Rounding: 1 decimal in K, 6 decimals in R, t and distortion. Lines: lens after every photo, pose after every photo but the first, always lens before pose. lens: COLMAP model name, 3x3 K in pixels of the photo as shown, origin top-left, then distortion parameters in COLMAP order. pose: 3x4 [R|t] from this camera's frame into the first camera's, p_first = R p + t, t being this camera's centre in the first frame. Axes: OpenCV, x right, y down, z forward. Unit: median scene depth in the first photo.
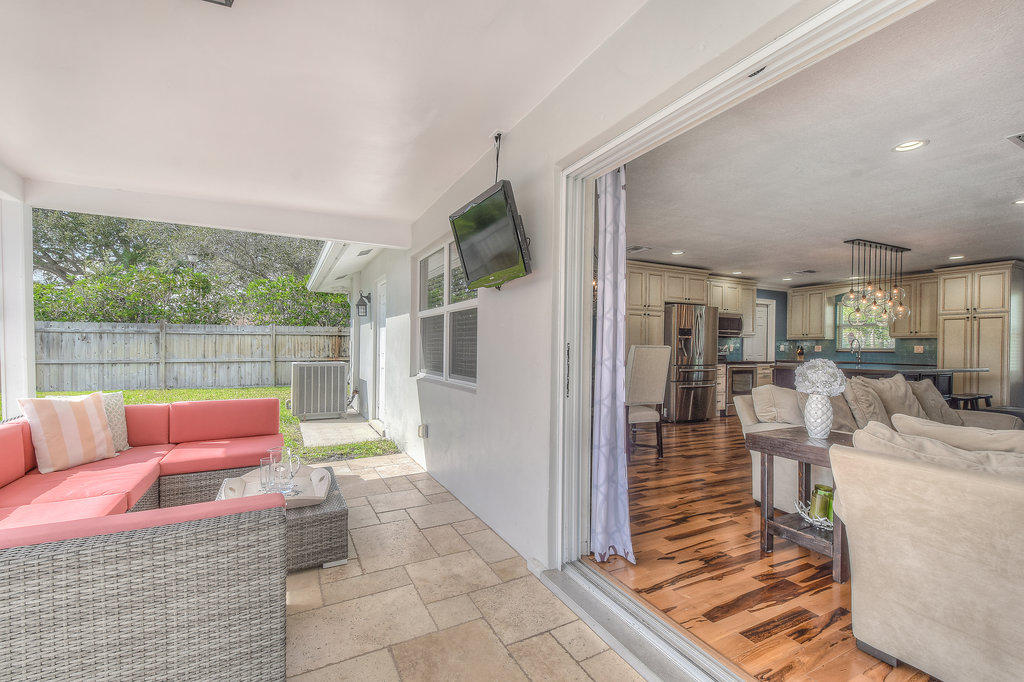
lens RADIAL K [[454.6, 0, 499.6], [0, 454.6, 348.5], [0, 0, 1]] dist [0.011681, -0.000333]
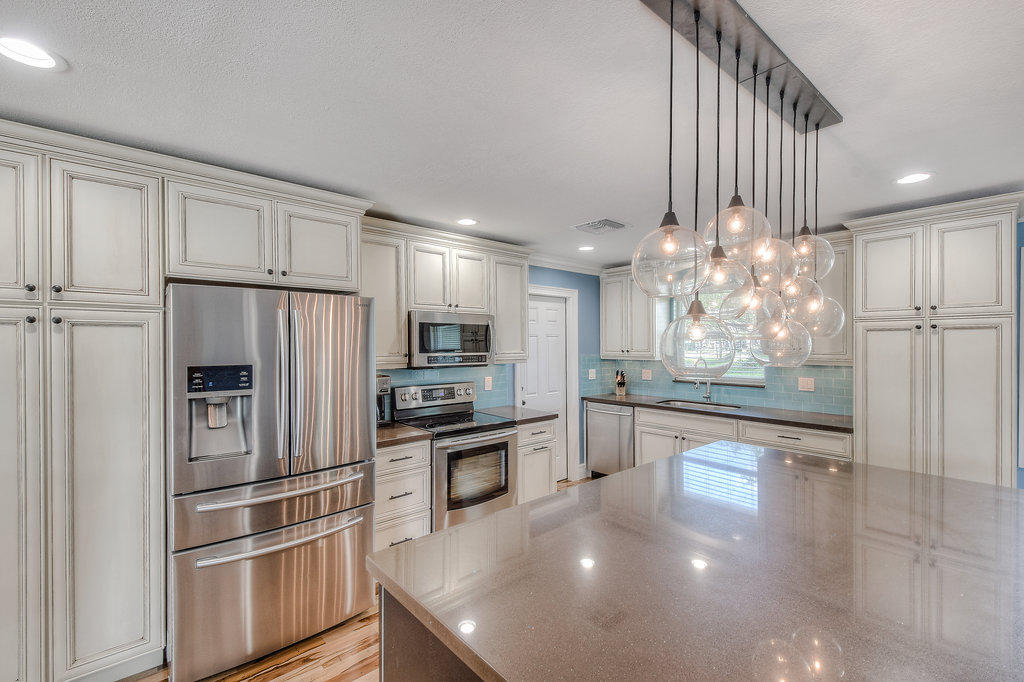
lens RADIAL K [[457.8, 0, 506.2], [0, 457.8, 345.7], [0, 0, 1]] dist [0.024915, -0.000177]
pose [[0.968900, -0.014542, 0.247025, 0.436905], [0.014214, 0.999894, 0.003111, -0.046962], [-0.247044, 0.000497, 0.969004, 0.553267]]
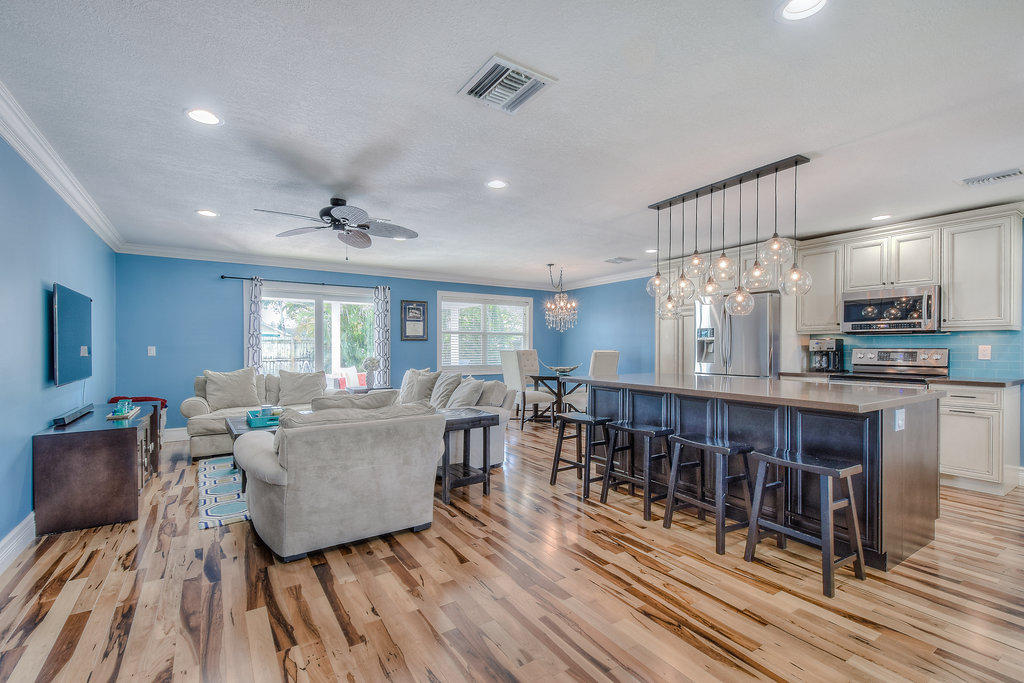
lens RADIAL K [[467.4, 0, 508.9], [0, 467.4, 342.9], [0, 0, 1]] dist [0.040930, -0.028299]
pose [[0.103396, -0.013748, -0.994545, 1.028911], [-0.003948, 0.999891, -0.014232, -0.002721], [0.994632, 0.005398, 0.103330, 0.480291]]
